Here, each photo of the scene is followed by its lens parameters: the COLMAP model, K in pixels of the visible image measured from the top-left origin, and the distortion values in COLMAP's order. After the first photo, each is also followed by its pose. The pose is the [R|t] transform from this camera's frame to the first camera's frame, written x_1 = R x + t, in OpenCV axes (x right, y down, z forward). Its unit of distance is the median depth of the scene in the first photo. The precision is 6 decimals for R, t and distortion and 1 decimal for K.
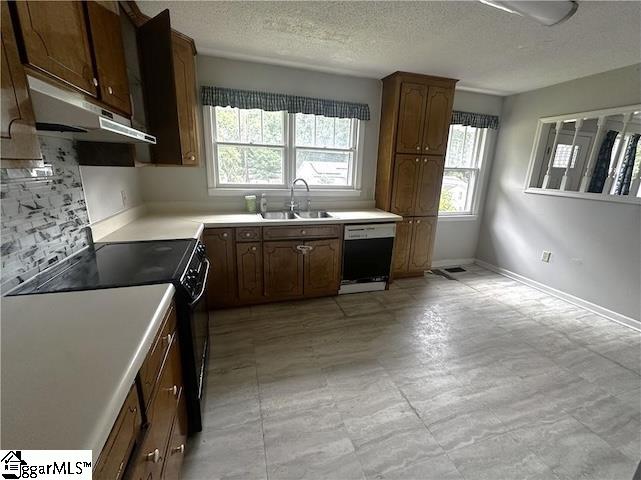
lens RADIAL K [[257.2, 0, 320.5], [0, 257.2, 240.0], [0, 0, 1]] dist [0.000463, -0.000126]
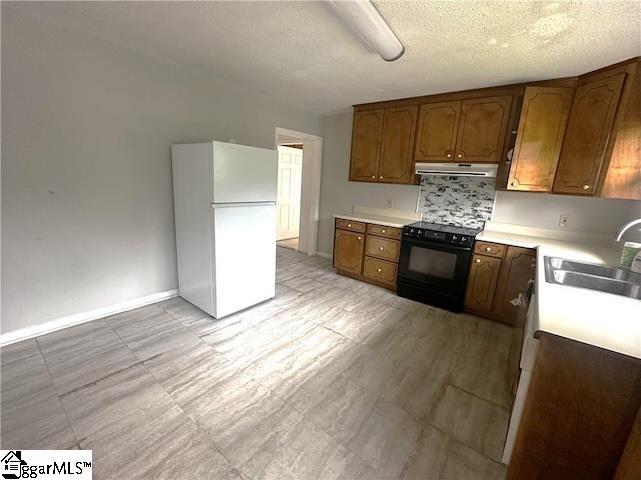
lens RADIAL K [[257.2, 0, 320.5], [0, 257.2, 240.0], [0, 0, 1]] dist [0.000463, -0.000126]
pose [[-0.808548, 0.057836, -0.585580, 1.128281], [-0.235751, 0.879957, 0.412428, -0.388865], [0.539139, 0.471519, -0.697853, 1.586404]]
